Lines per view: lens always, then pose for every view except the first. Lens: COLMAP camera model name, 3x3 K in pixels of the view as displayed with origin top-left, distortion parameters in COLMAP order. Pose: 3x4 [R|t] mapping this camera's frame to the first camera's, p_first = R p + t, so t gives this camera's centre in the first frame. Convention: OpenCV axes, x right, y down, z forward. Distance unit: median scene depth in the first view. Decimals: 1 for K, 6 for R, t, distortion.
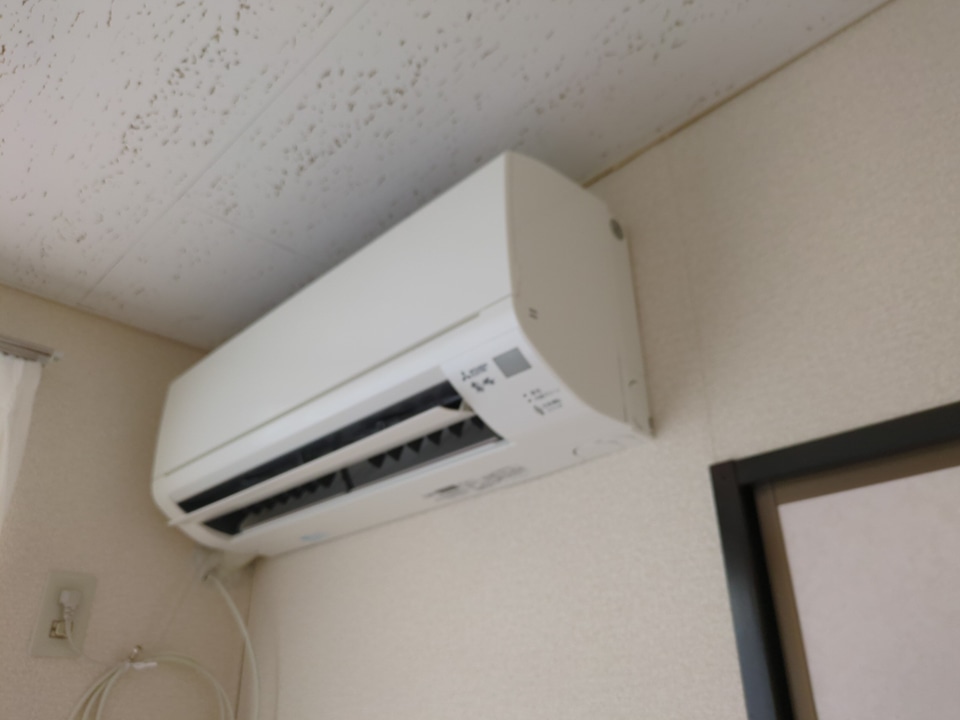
lens RADIAL K [[787.2, 0, 480.0], [0, 787.2, 360.0], [0, 0, 1]] dist [0.003686, 0.001917]
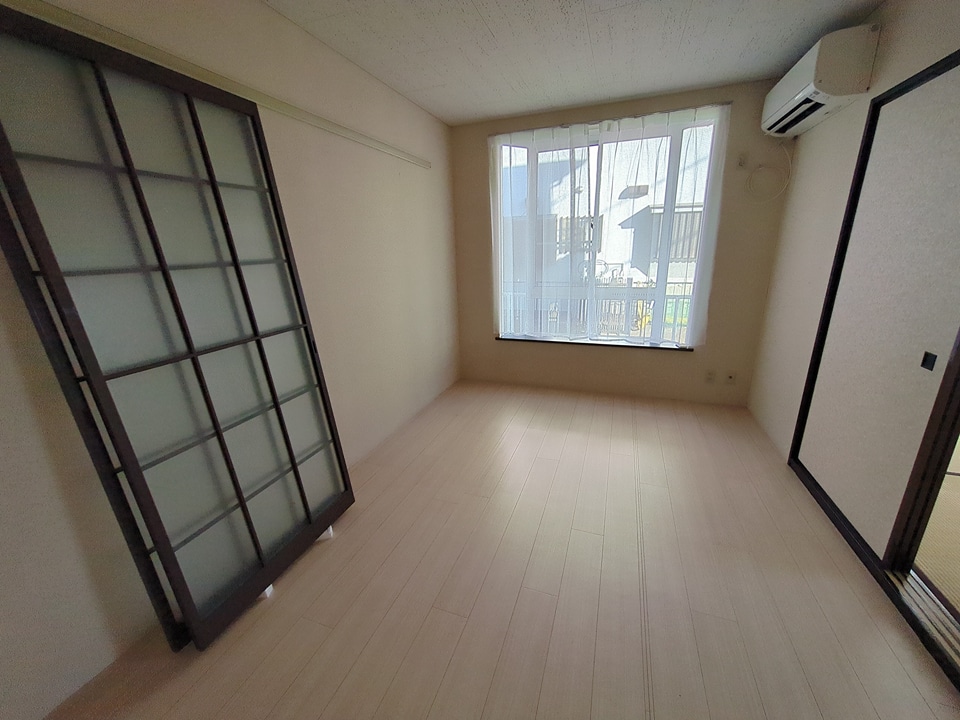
lens RADIAL K [[385.3, 0, 480.0], [0, 385.3, 360.0], [0, 0, 1]] dist [0.000946, 0.000068]
pose [[0.433264, 0.255931, -0.864166, 1.060862], [0.426333, 0.786574, 0.446701, -0.425815], [0.794054, -0.561962, 0.231682, -1.402709]]
